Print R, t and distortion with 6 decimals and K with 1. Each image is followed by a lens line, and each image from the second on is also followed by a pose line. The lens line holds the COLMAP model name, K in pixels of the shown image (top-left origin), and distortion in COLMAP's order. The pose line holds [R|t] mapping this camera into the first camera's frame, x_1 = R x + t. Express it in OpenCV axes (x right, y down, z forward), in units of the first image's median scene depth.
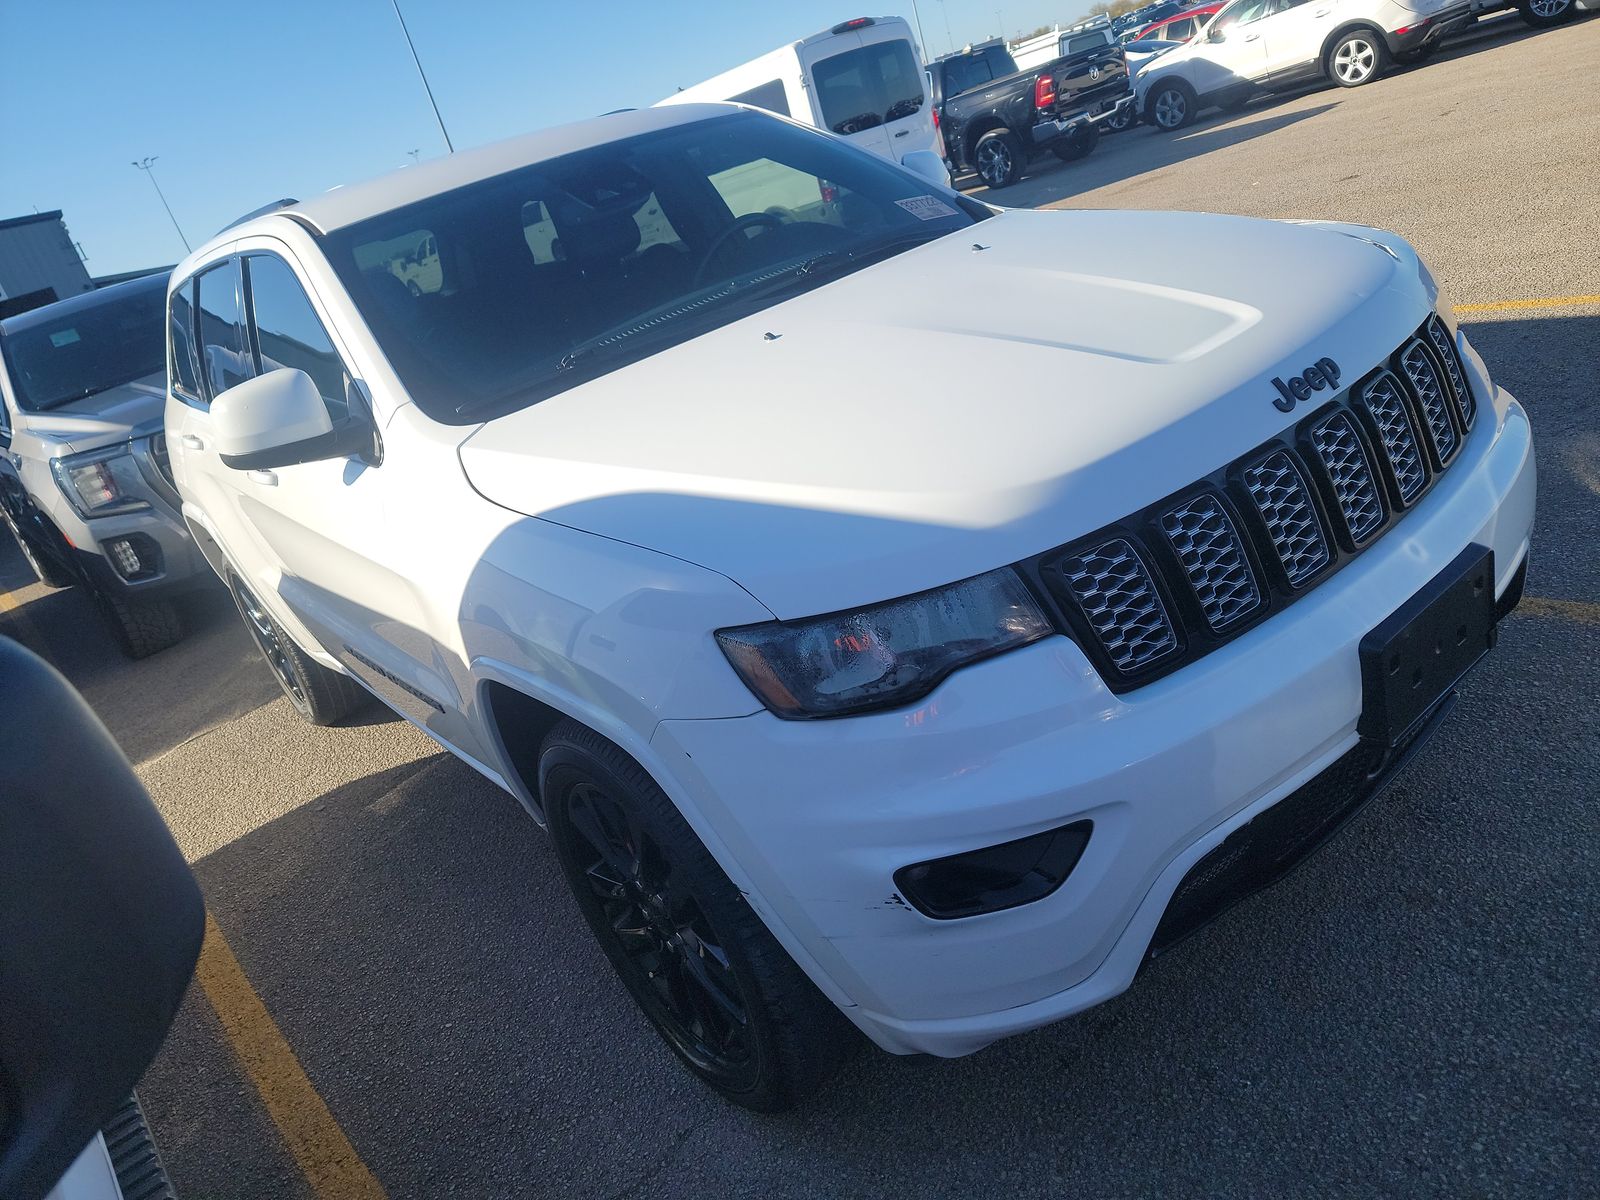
lens RADIAL K [[1180.4, 0, 800.0], [0, 1180.4, 600.0], [0, 0, 1]] dist [0.070561, -0.057563]
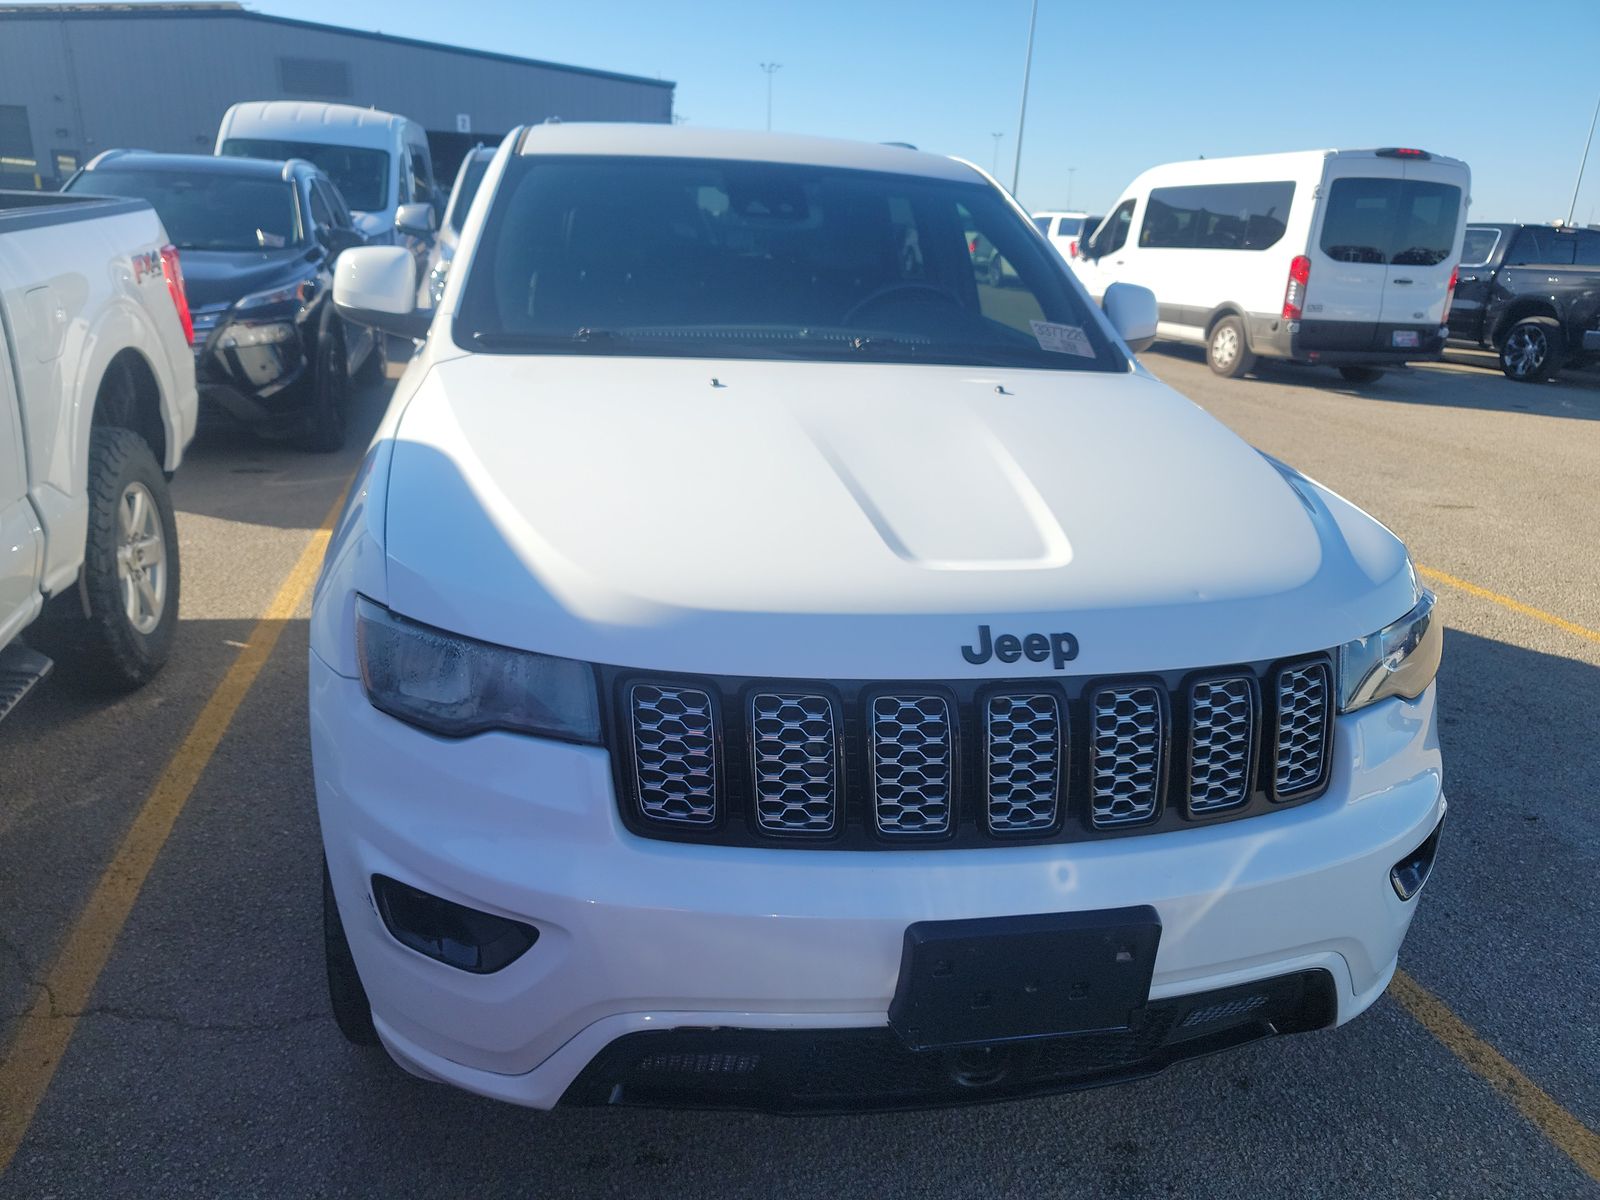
lens RADIAL K [[1180.4, 0, 800.0], [0, 1180.4, 600.0], [0, 0, 1]] dist [0.070561, -0.057563]
pose [[0.837815, 0.445724, -0.315272, 0.498453], [-0.447768, 0.891382, 0.070303, -0.182619], [0.312363, 0.082268, 0.946394, 0.088462]]
